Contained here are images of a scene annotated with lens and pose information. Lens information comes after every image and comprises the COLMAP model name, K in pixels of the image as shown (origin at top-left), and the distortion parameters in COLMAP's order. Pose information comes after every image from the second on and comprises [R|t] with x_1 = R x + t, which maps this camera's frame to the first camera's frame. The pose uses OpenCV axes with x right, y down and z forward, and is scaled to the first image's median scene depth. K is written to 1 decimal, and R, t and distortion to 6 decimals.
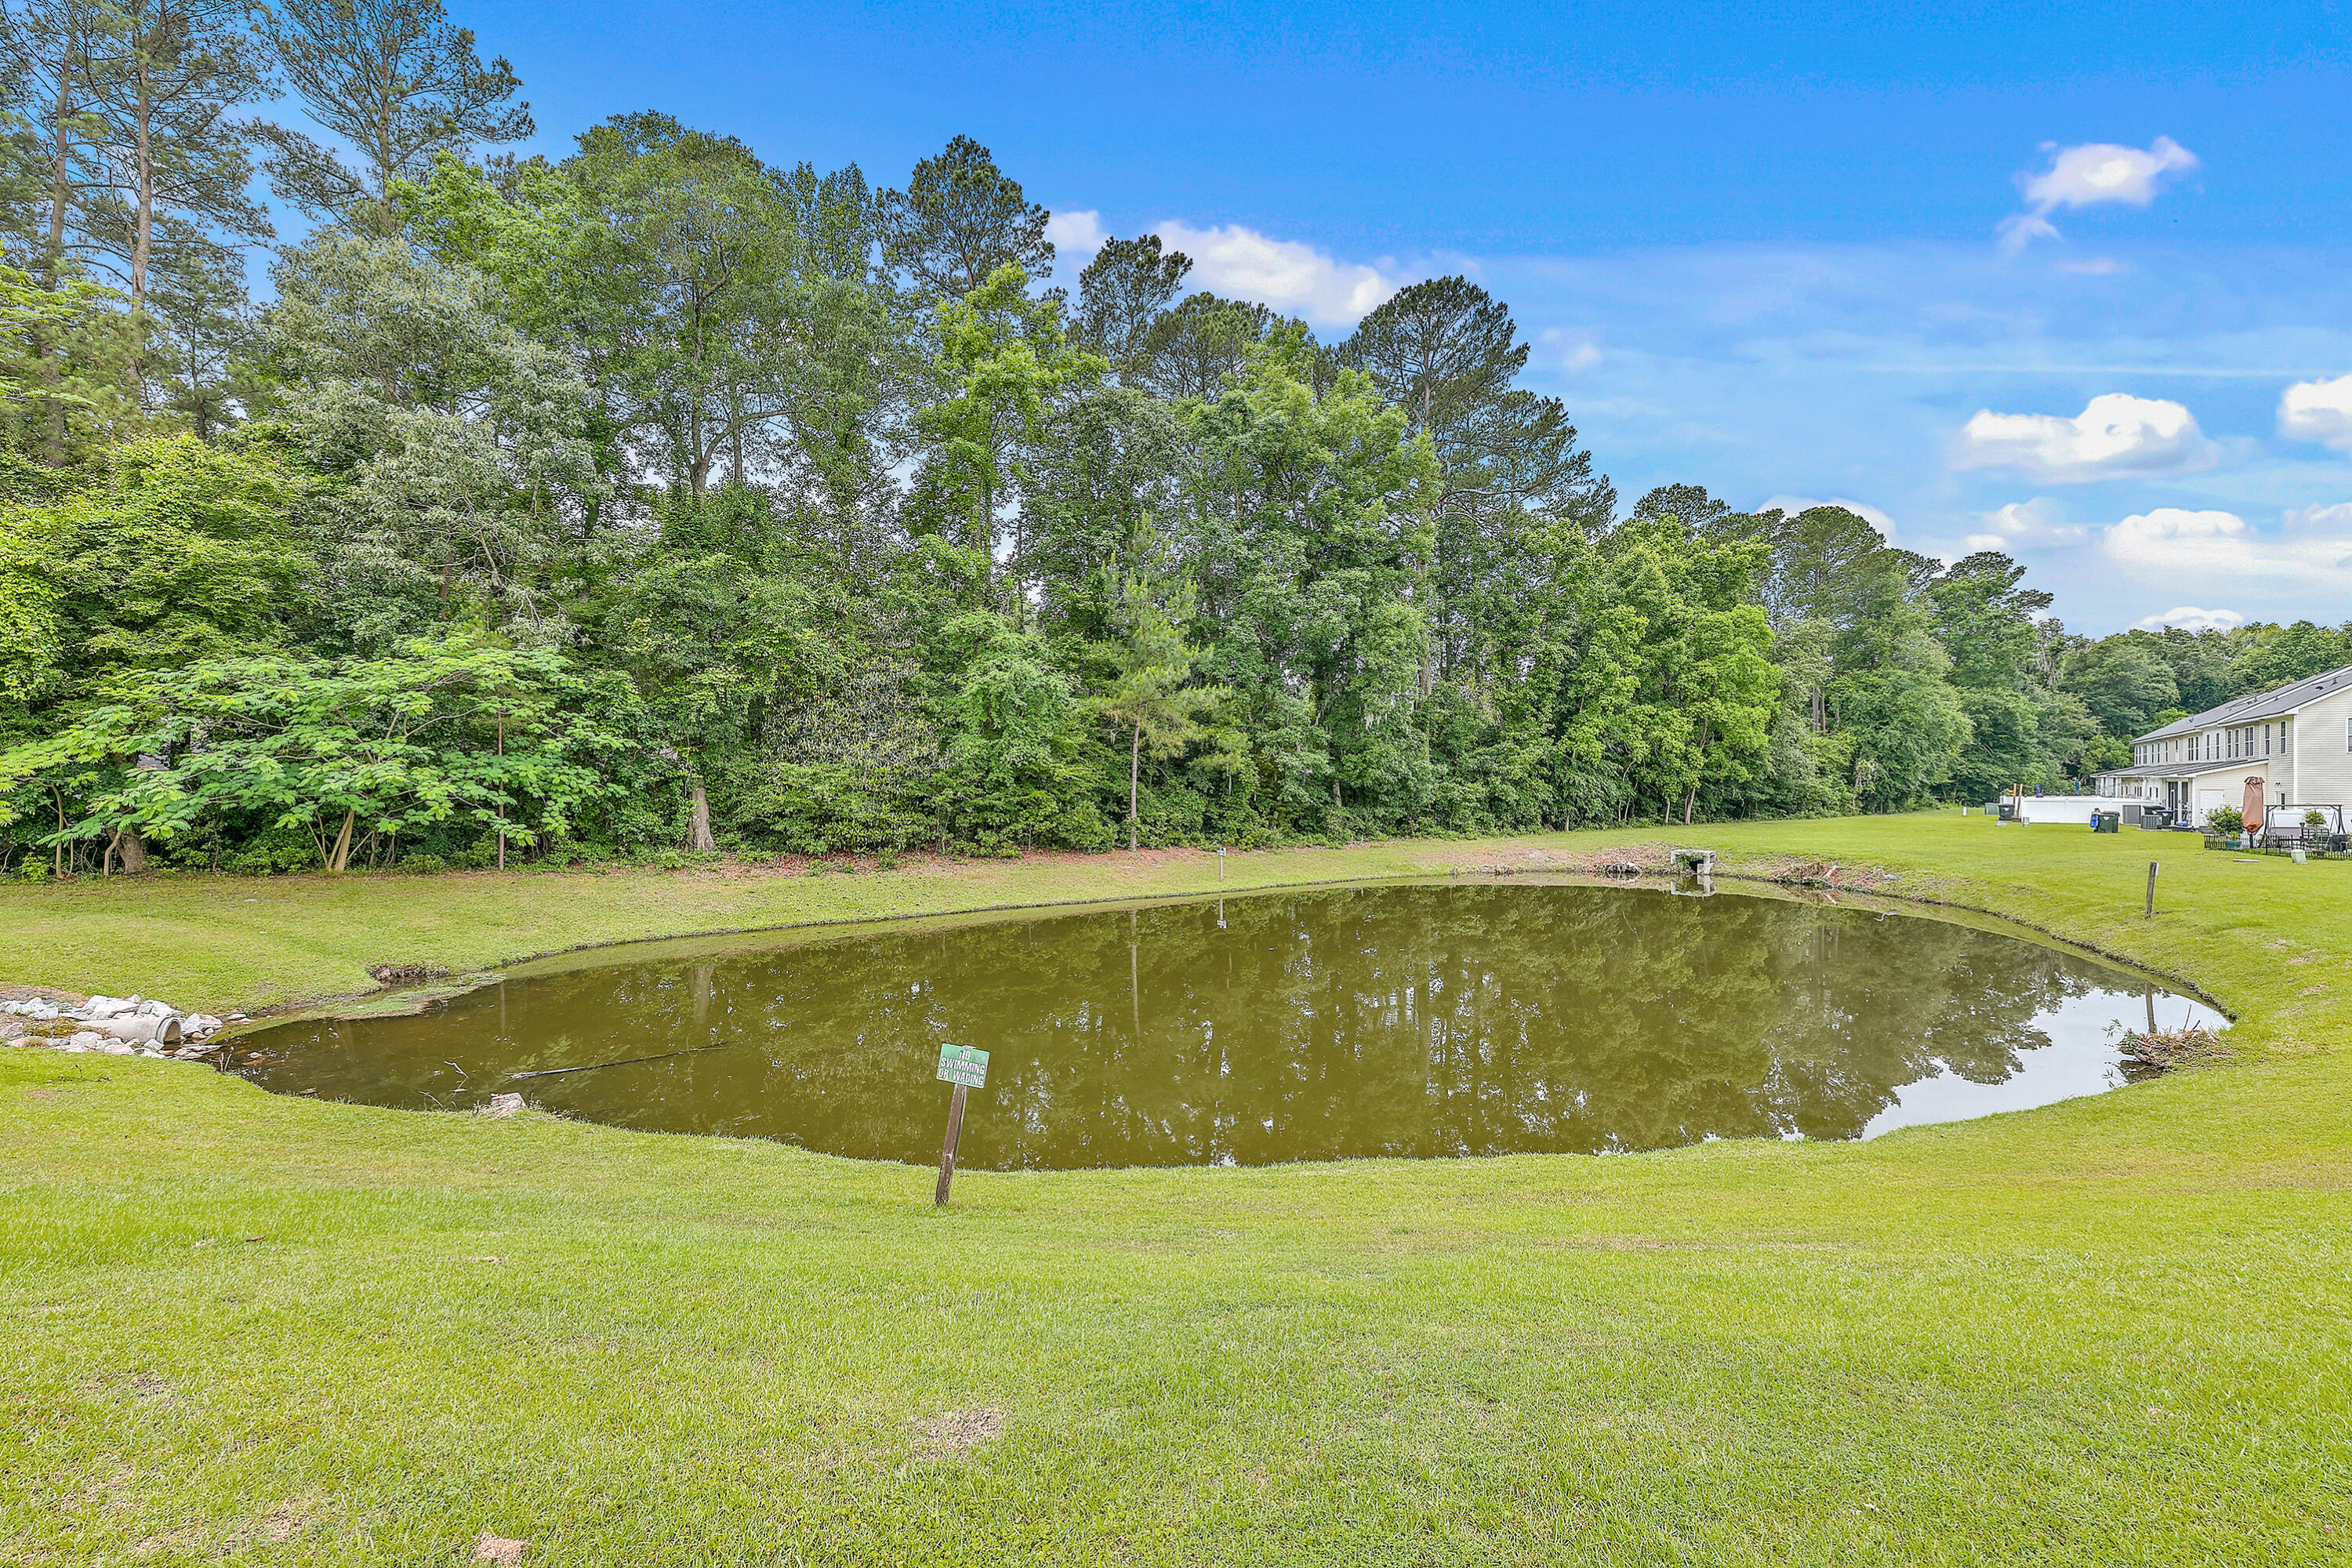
lens RADIAL K [[952.7, 0, 1181.5], [0, 952.7, 784.4], [0, 0, 1]] dist [0.001049, 0.000708]
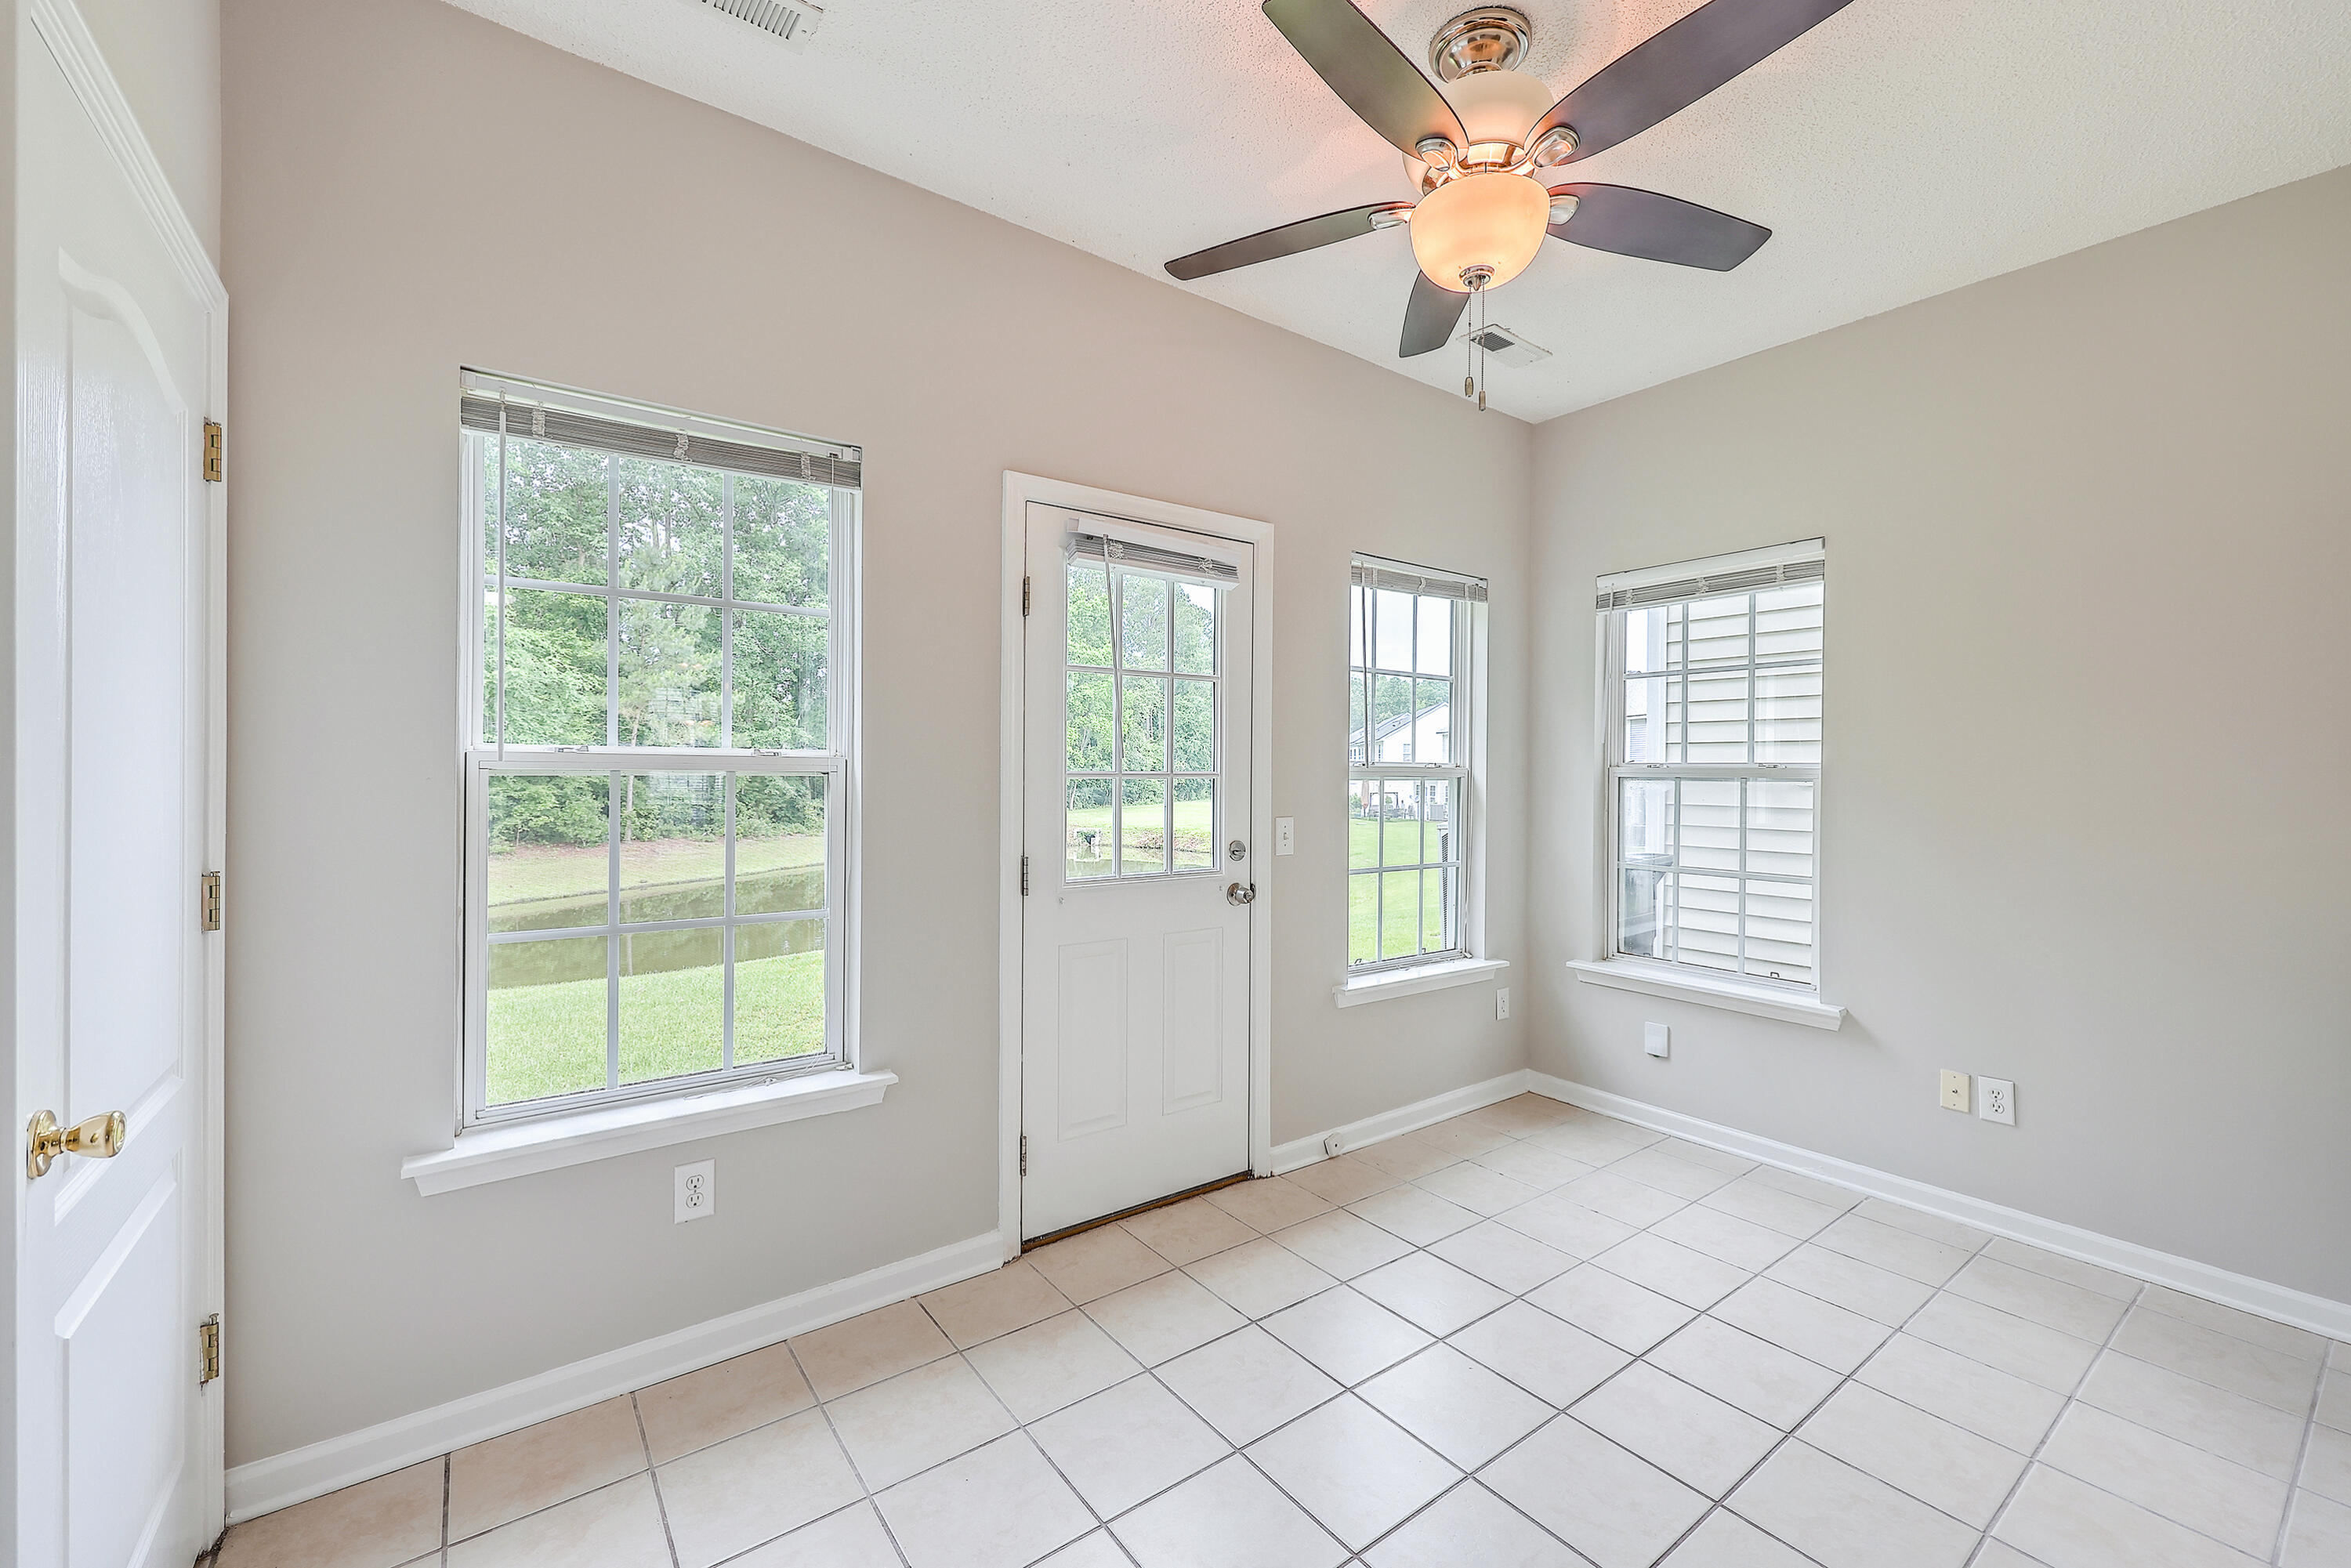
lens RADIAL K [[952.3, 0, 1180.4], [0, 952.3, 772.2], [0, 0, 1]] dist [0.001049, 0.000708]
pose [[0.802993, 0.006501, 0.595953, -0.195682], [-0.004260, 0.999978, -0.005169, -0.005105], [-0.595973, 0.001612, 0.803003, -0.201100]]
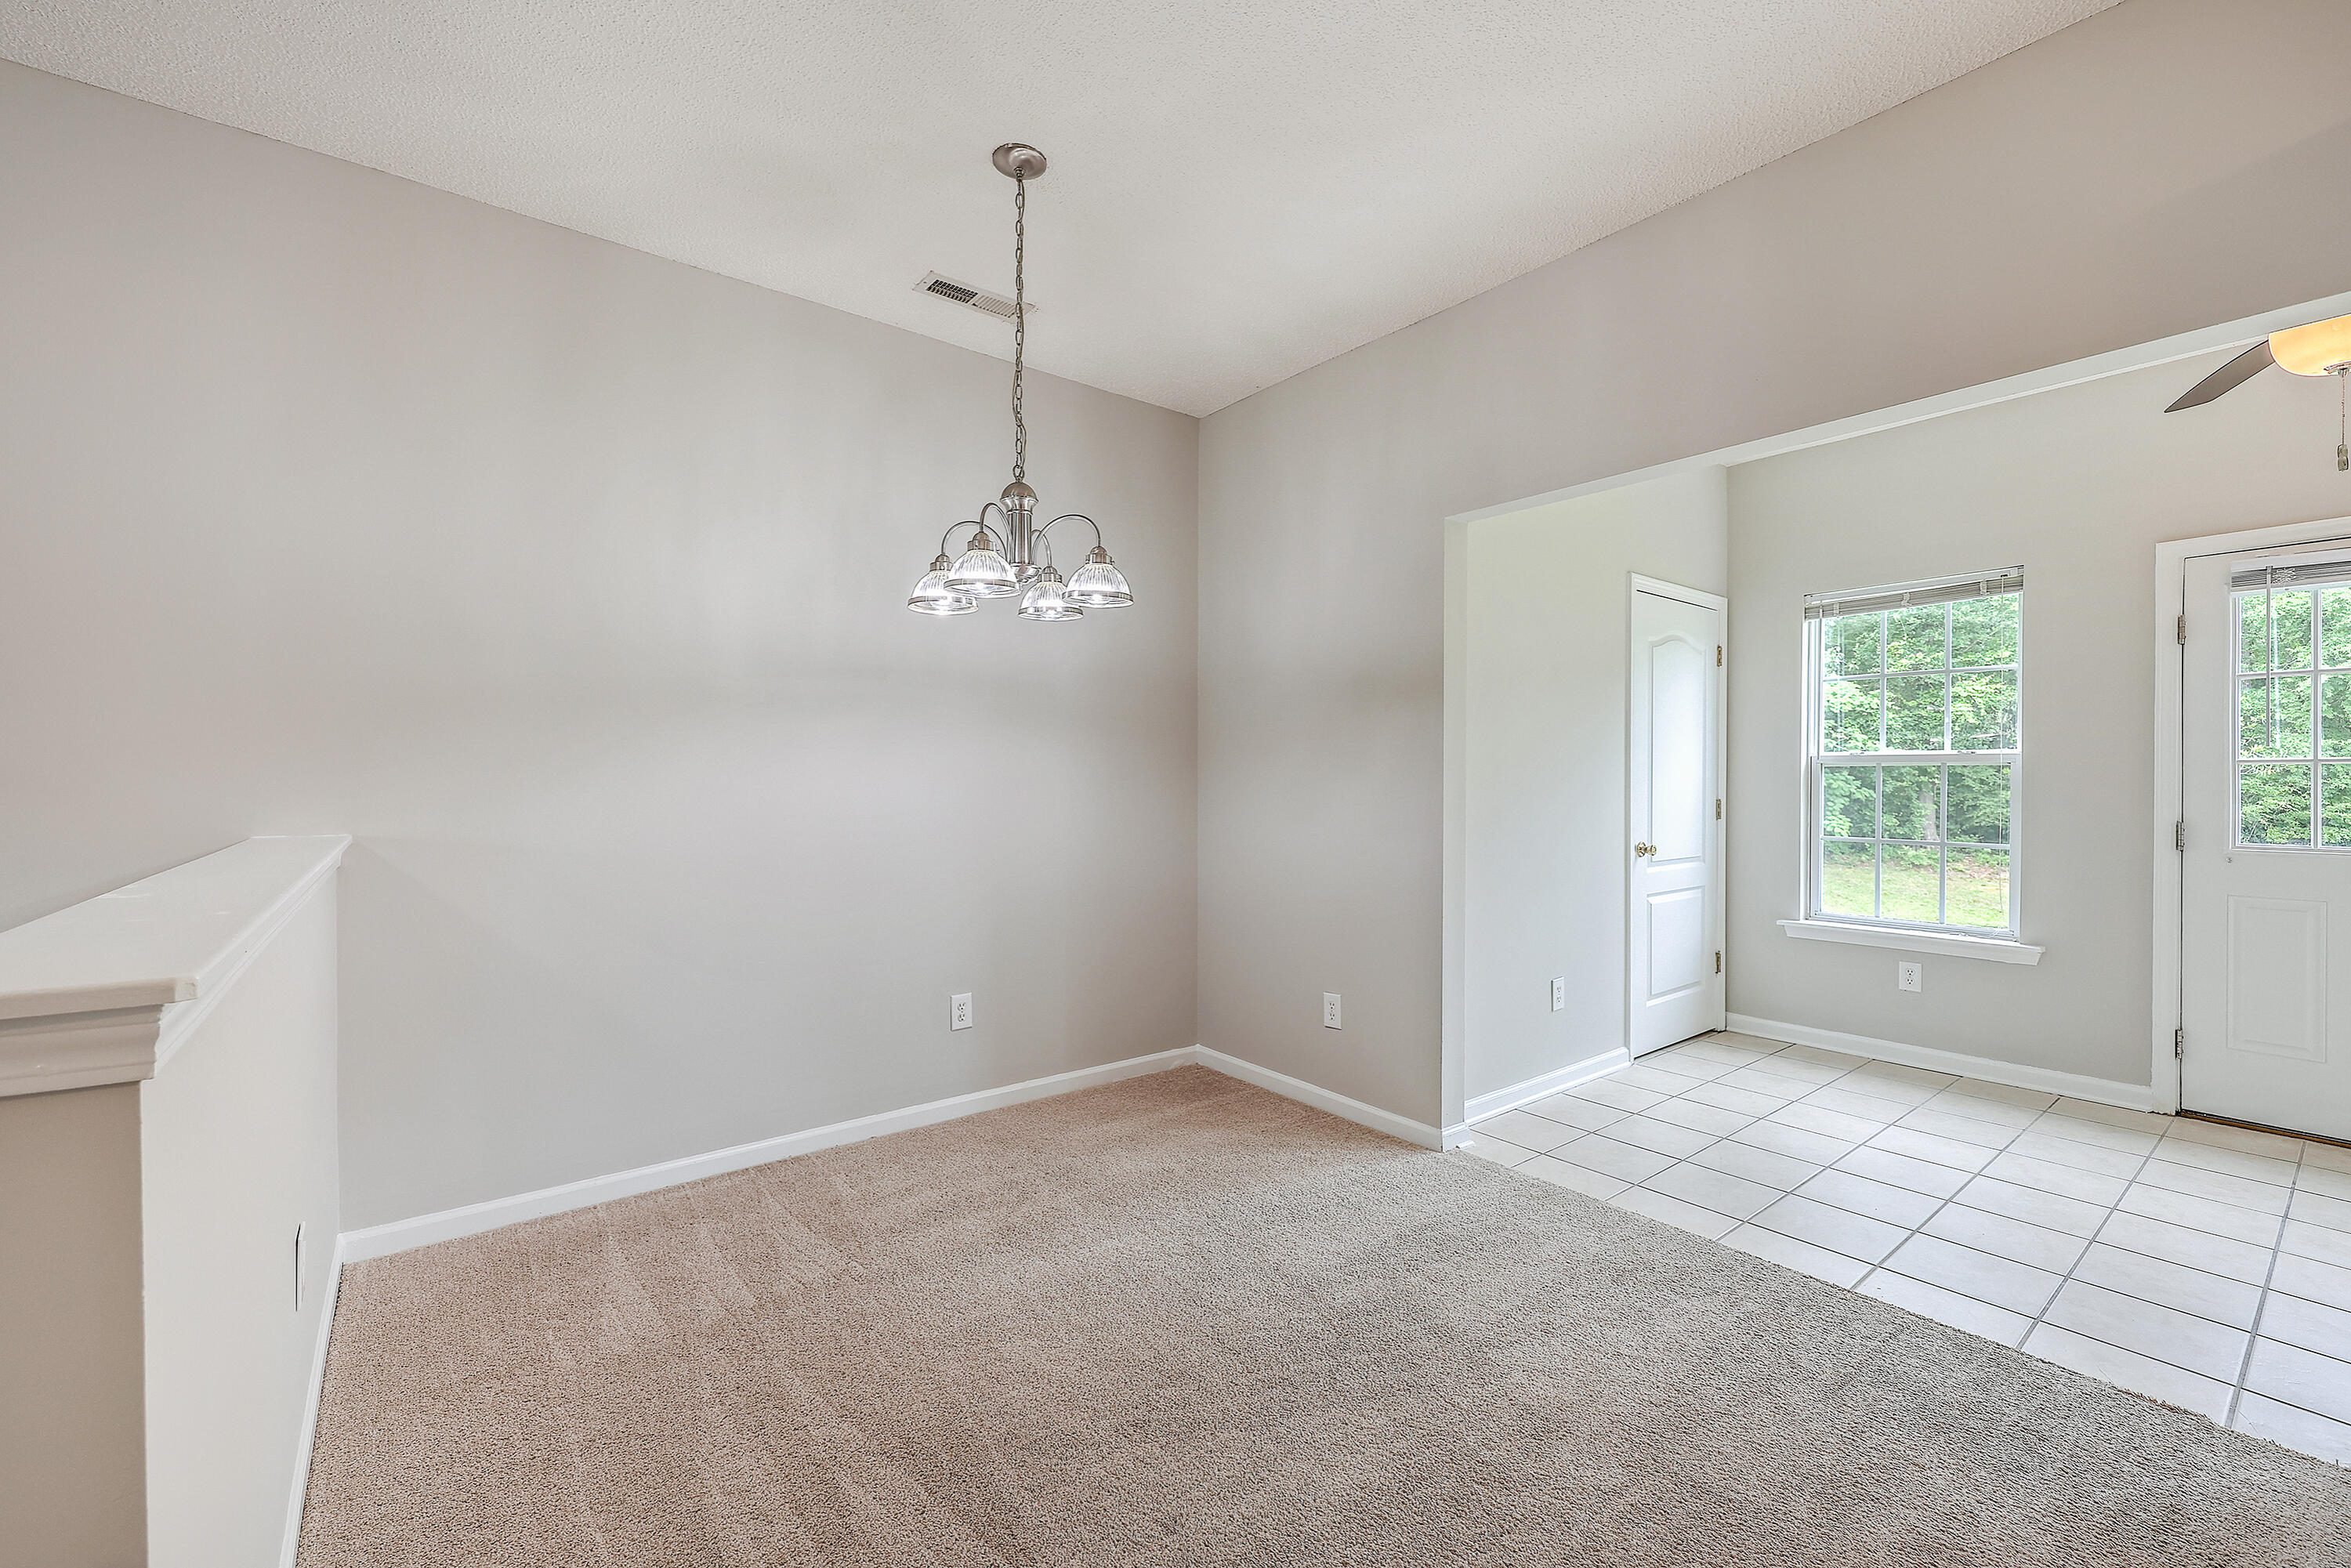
lens RADIAL K [[952.3, 0, 1196.4], [0, 952.3, 783.6], [0, 0, 1]] dist [0.001049, 0.000708]
pose [[0.623362, 0.010361, -0.781865, -0.152052], [-0.010180, 0.999935, 0.005135, -0.002702], [0.781867, 0.004759, 0.623427, -0.269880]]
